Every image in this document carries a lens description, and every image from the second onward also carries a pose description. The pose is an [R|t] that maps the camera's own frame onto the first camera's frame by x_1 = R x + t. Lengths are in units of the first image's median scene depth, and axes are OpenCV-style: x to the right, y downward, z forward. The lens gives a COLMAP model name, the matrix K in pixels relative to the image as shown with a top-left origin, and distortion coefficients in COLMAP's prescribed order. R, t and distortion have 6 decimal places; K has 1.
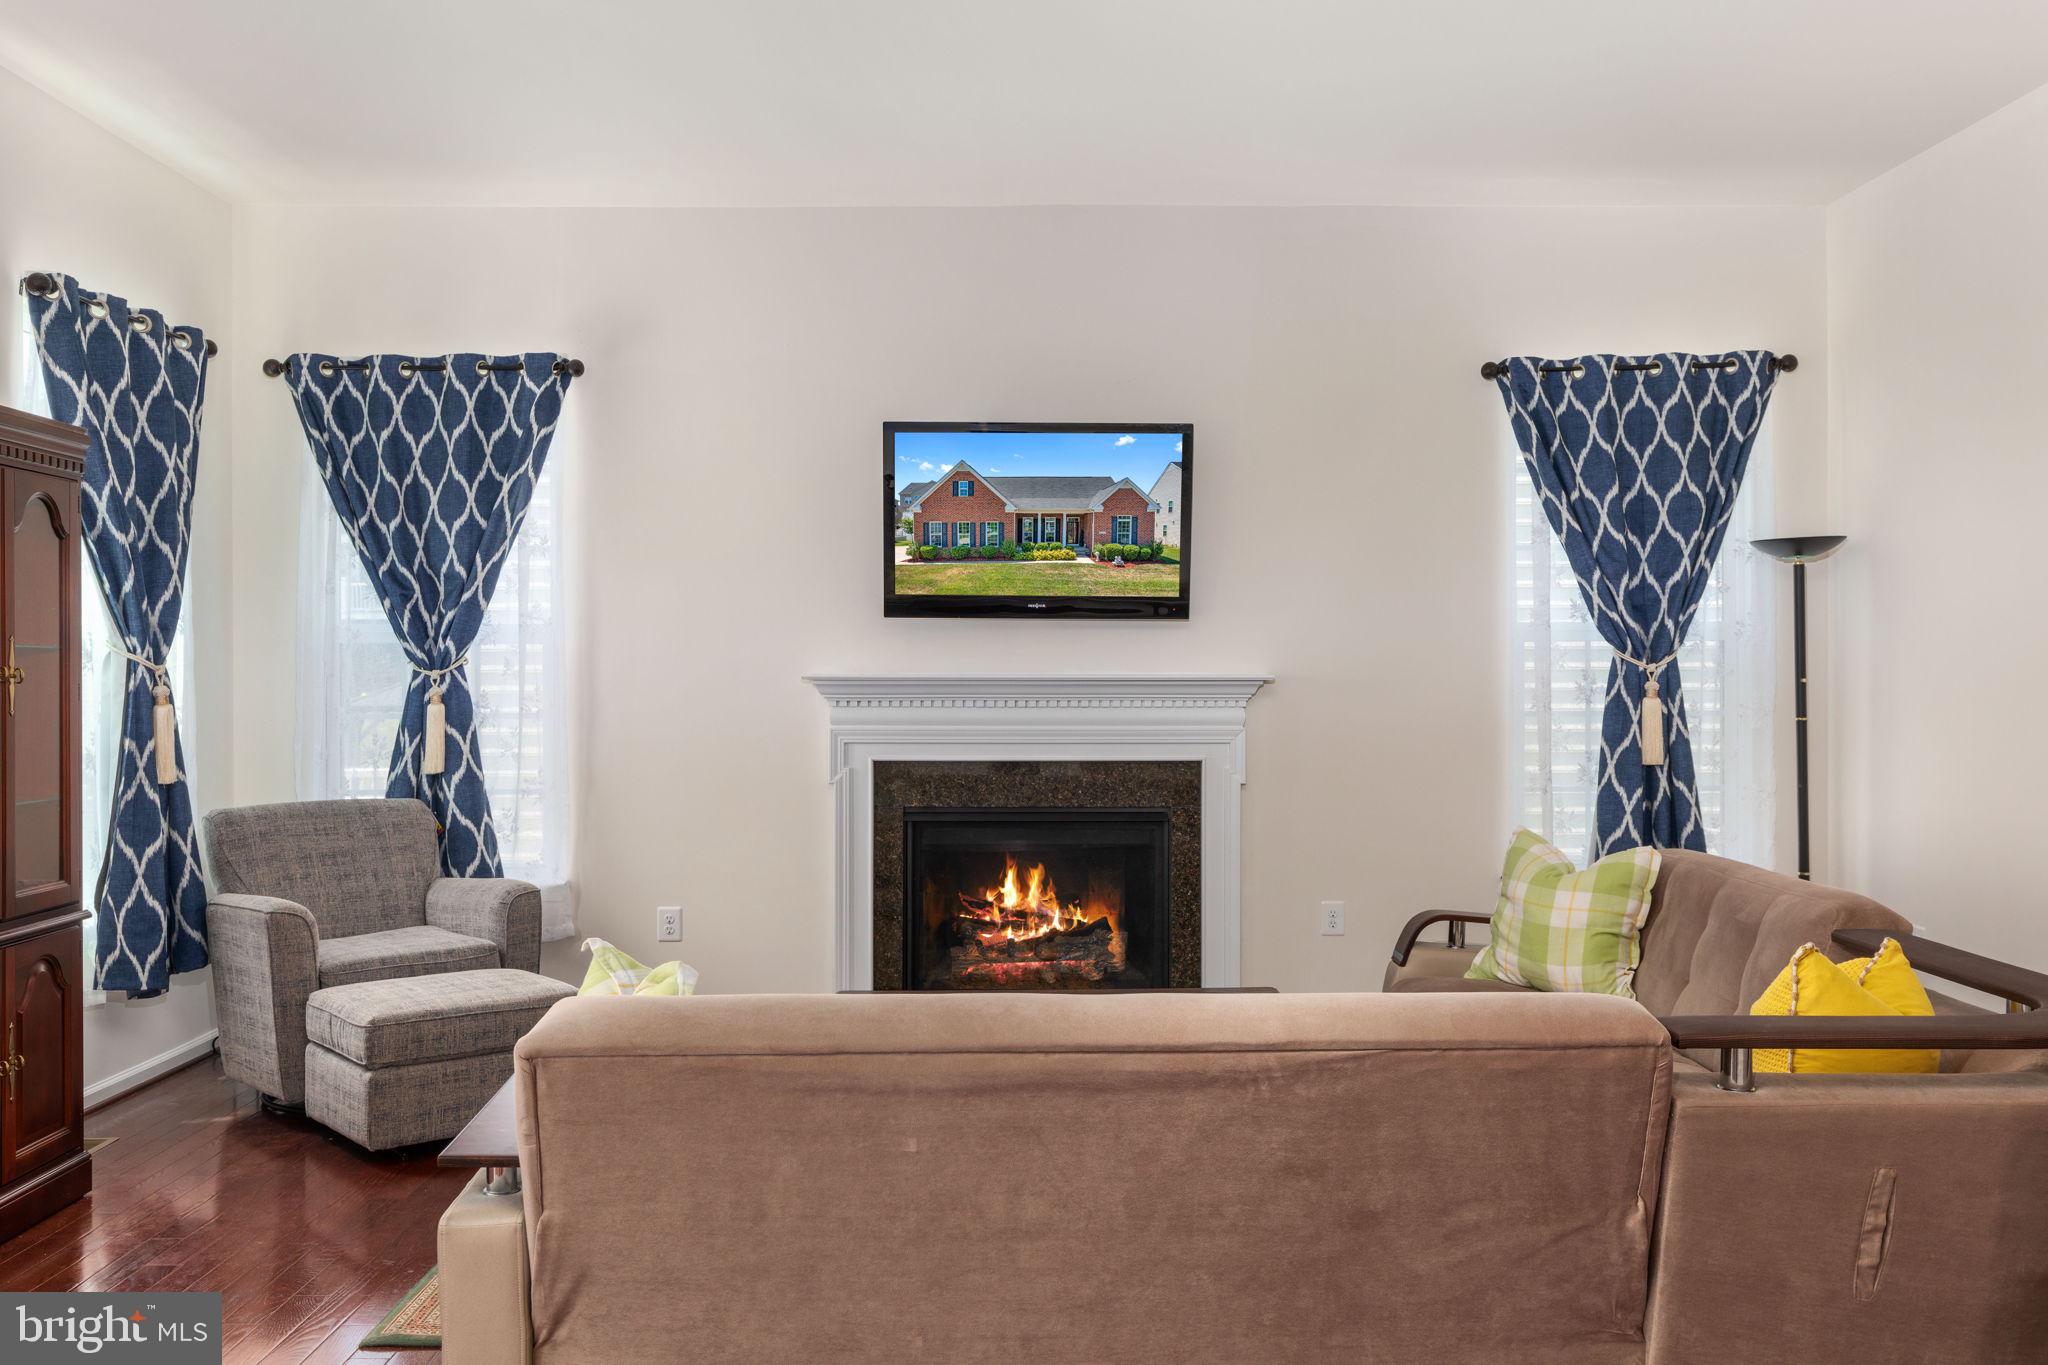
lens RADIAL K [[1795.5, 0, 1028.2], [0, 1795.5, 678.3], [0, 0, 1]] dist [0.014753, 0.009074]
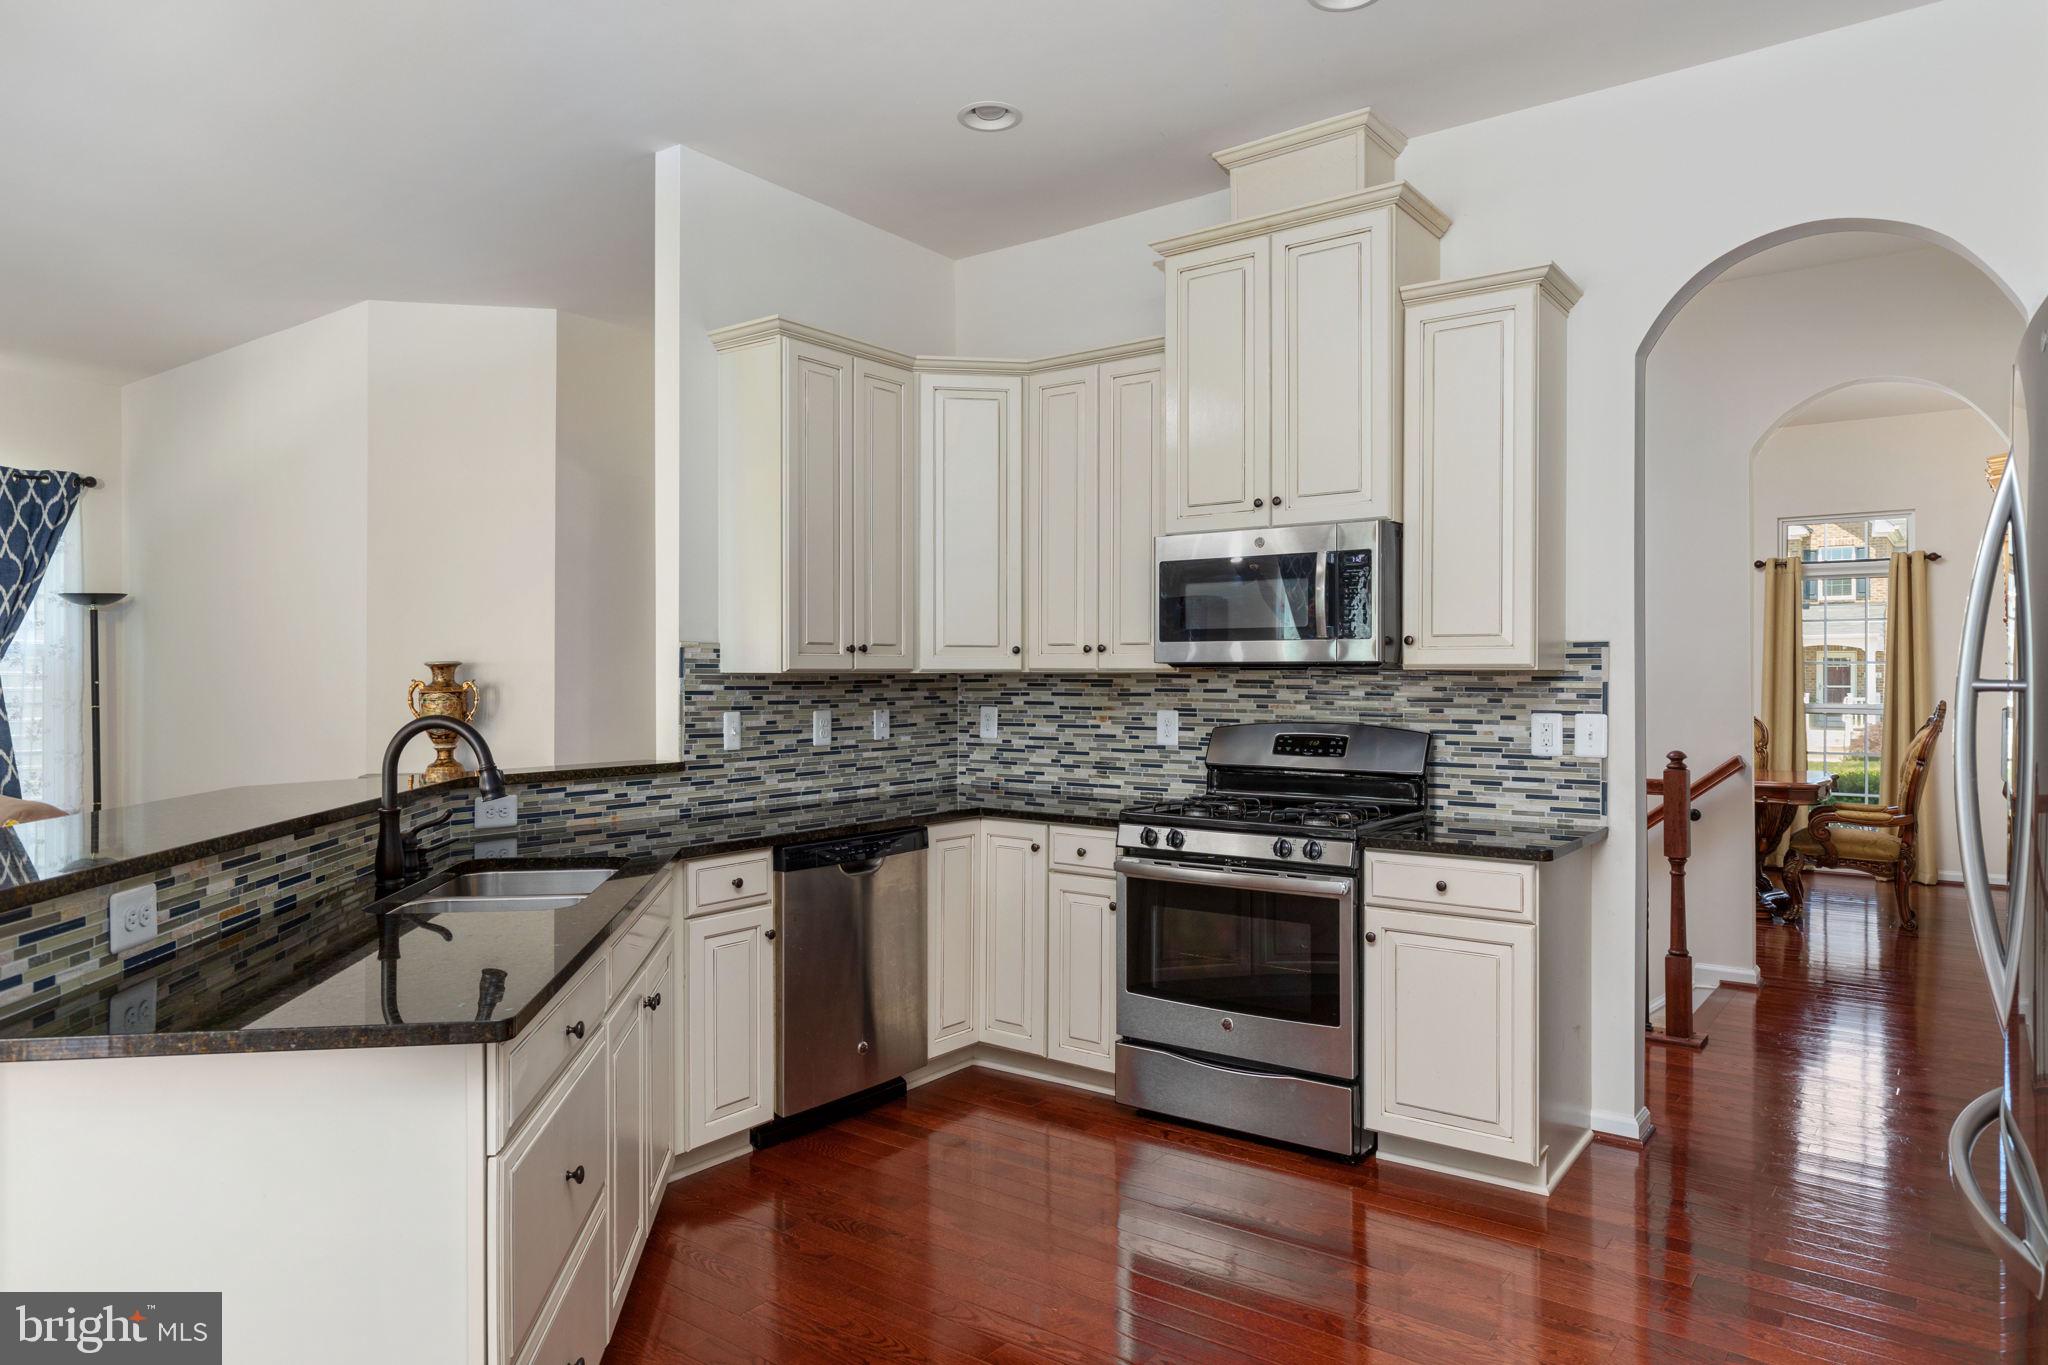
lens RADIAL K [[1266.4, 0, 1021.2], [0, 1266.4, 682.2], [0, 0, 1]] dist [0.005773, 0.001805]
pose [[0.613090, 0.001067, 0.790012, 0.042717], [0.000462, 0.999998, -0.001708, 0.002971], [-0.790013, 0.001412, 0.613089, -0.335850]]
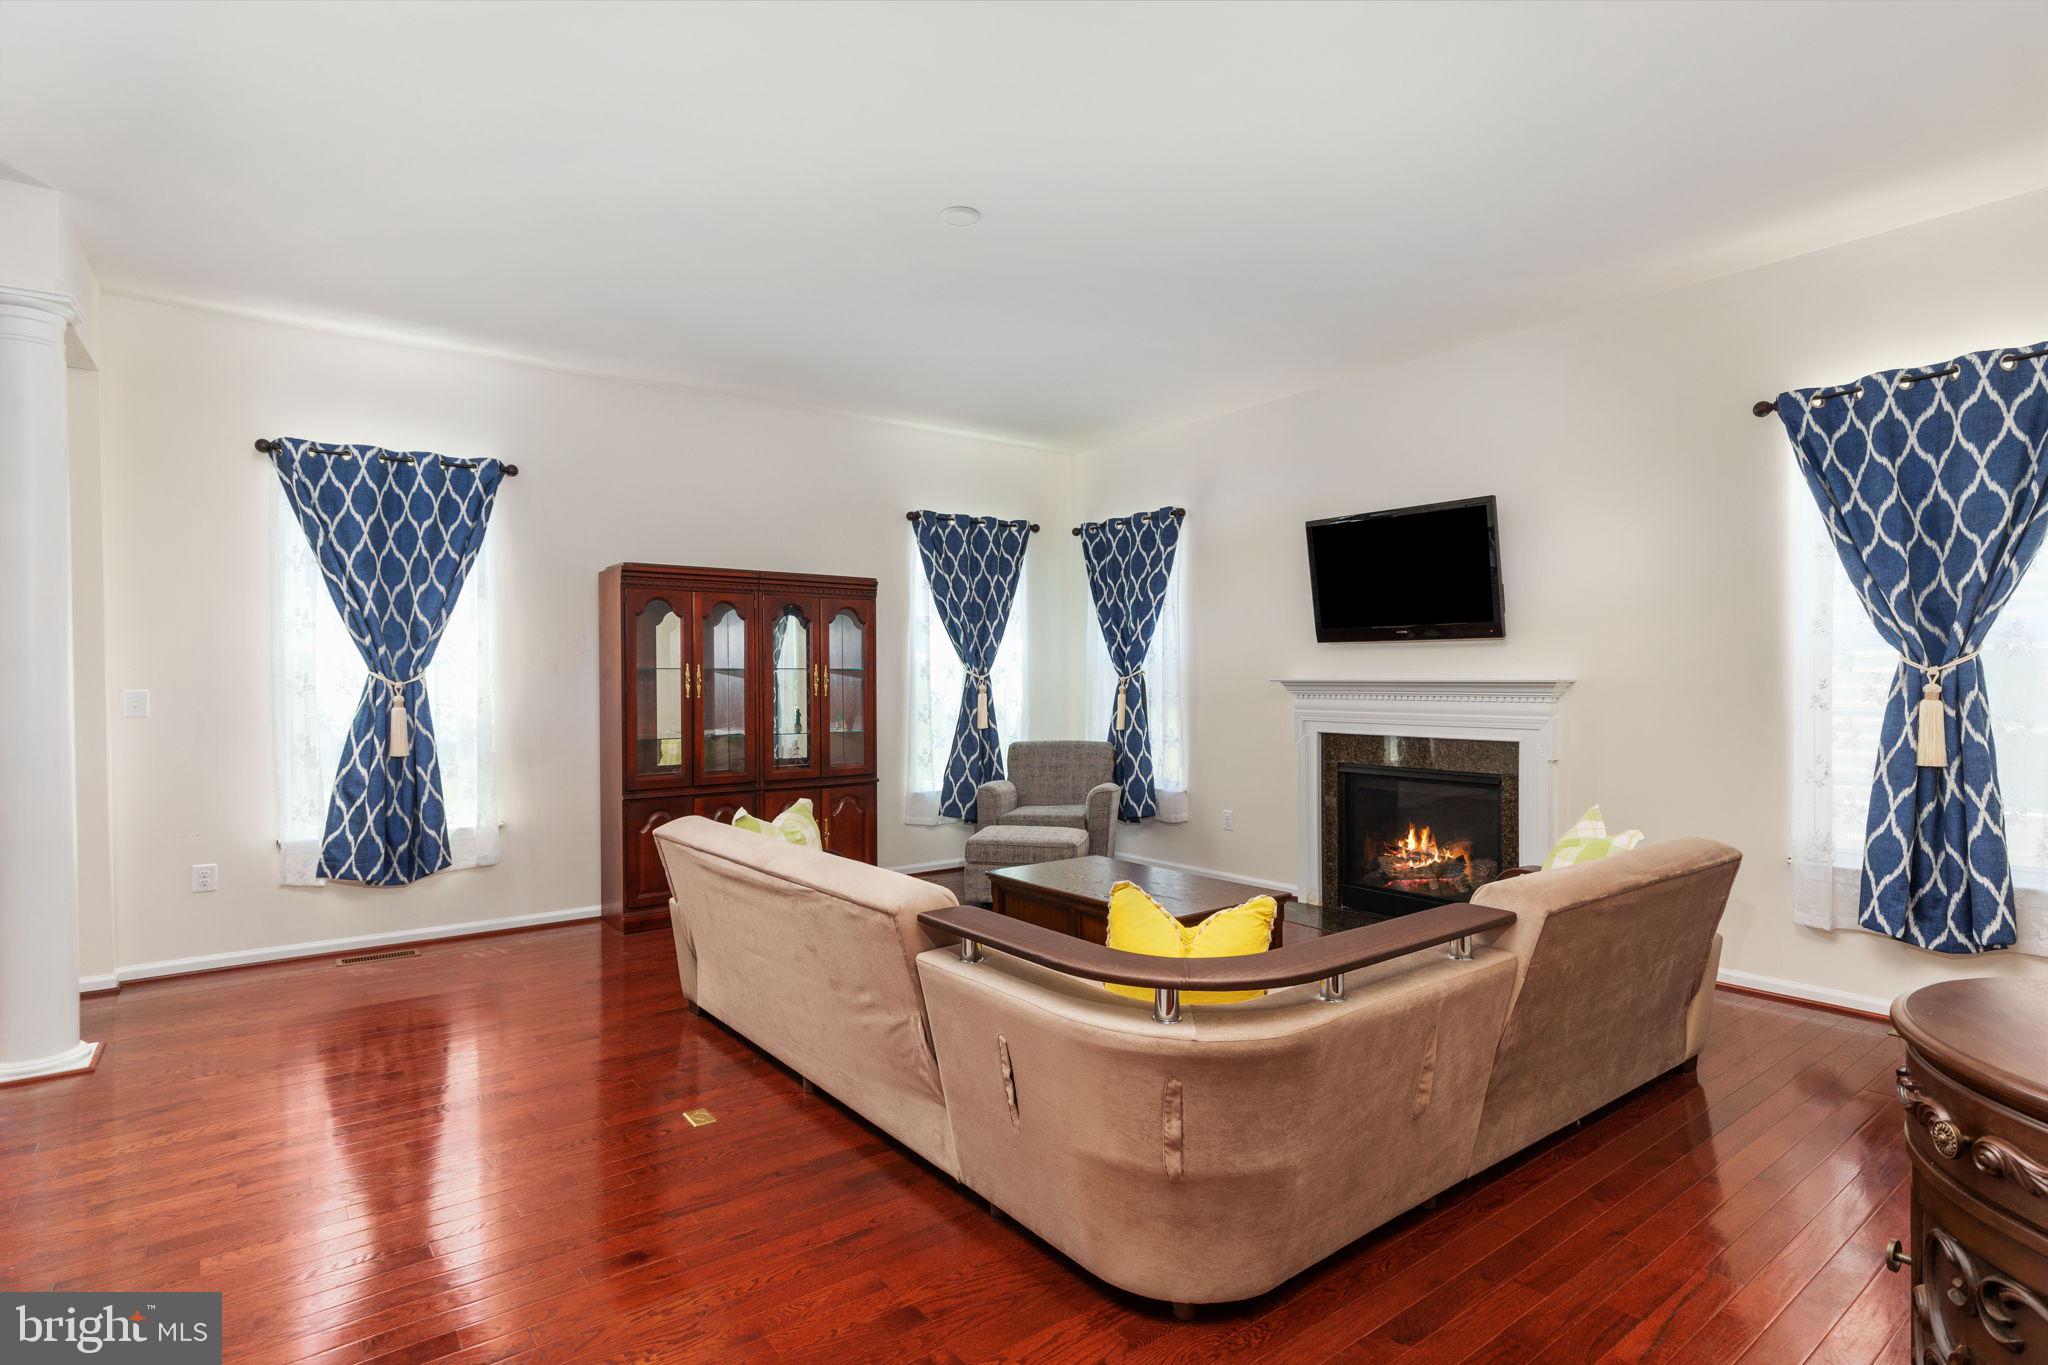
lens RADIAL K [[1029.8, 0, 1023.3], [0, 1029.8, 679.3], [0, 0, 1]] dist [0.005828, -0.000571]
pose [[0.601512, -0.001779, -0.798862, 0.504042], [0.002362, 0.999997, -0.000449, -0.001763], [0.798861, -0.001616, 0.601514, 0.240738]]
